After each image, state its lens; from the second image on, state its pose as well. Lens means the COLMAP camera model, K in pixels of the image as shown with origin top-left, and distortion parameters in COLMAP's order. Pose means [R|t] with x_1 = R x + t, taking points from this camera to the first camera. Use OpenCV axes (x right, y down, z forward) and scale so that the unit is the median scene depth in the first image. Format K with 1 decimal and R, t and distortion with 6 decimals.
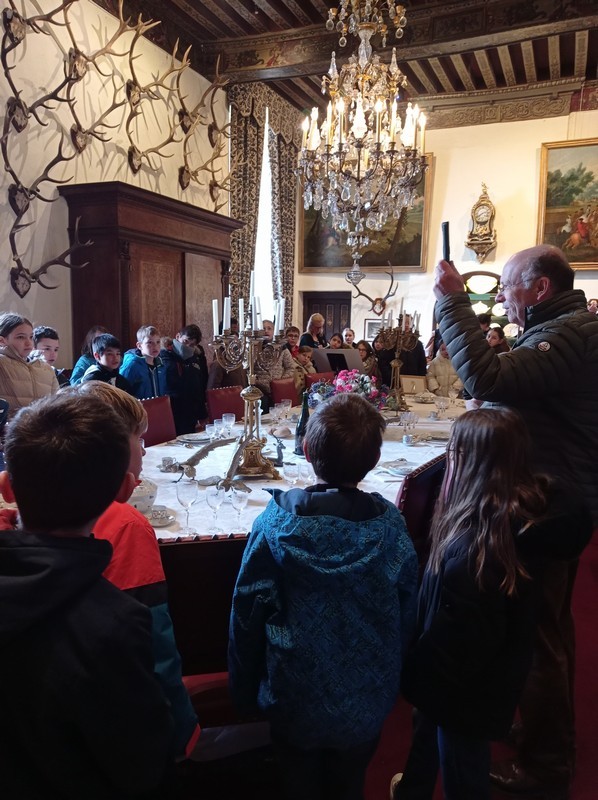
lens RADIAL K [[636.6, 0, 266.4], [0, 636.6, 397.9], [0, 0, 1]] dist [0.191651, -0.233773]
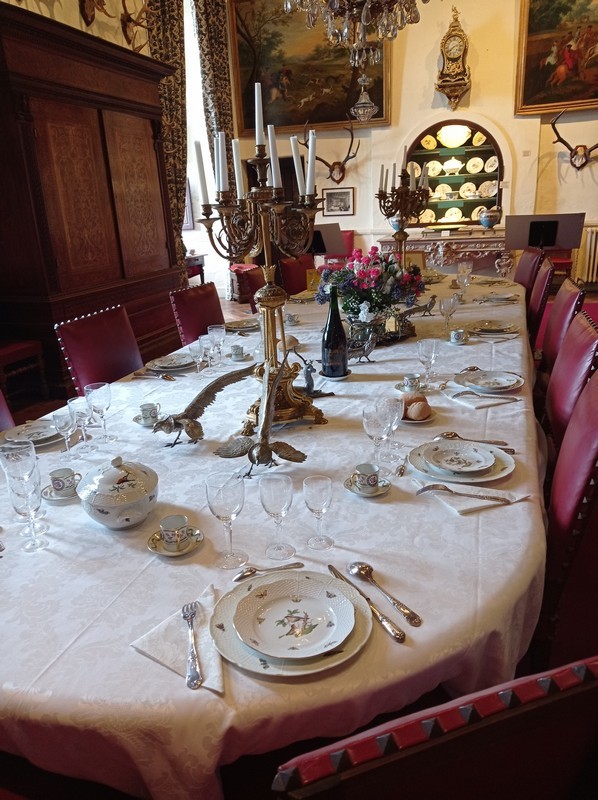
lens RADIAL K [[656.0, 0, 274.1], [0, 656.0, 402.2], [0, 0, 1]] dist [0.060188, -0.000589]
pose [[0.989957, -0.100771, 0.099150, -0.031679], [0.082004, 0.980627, 0.177896, -0.006121], [-0.115156, -0.167978, 0.979042, 0.112018]]
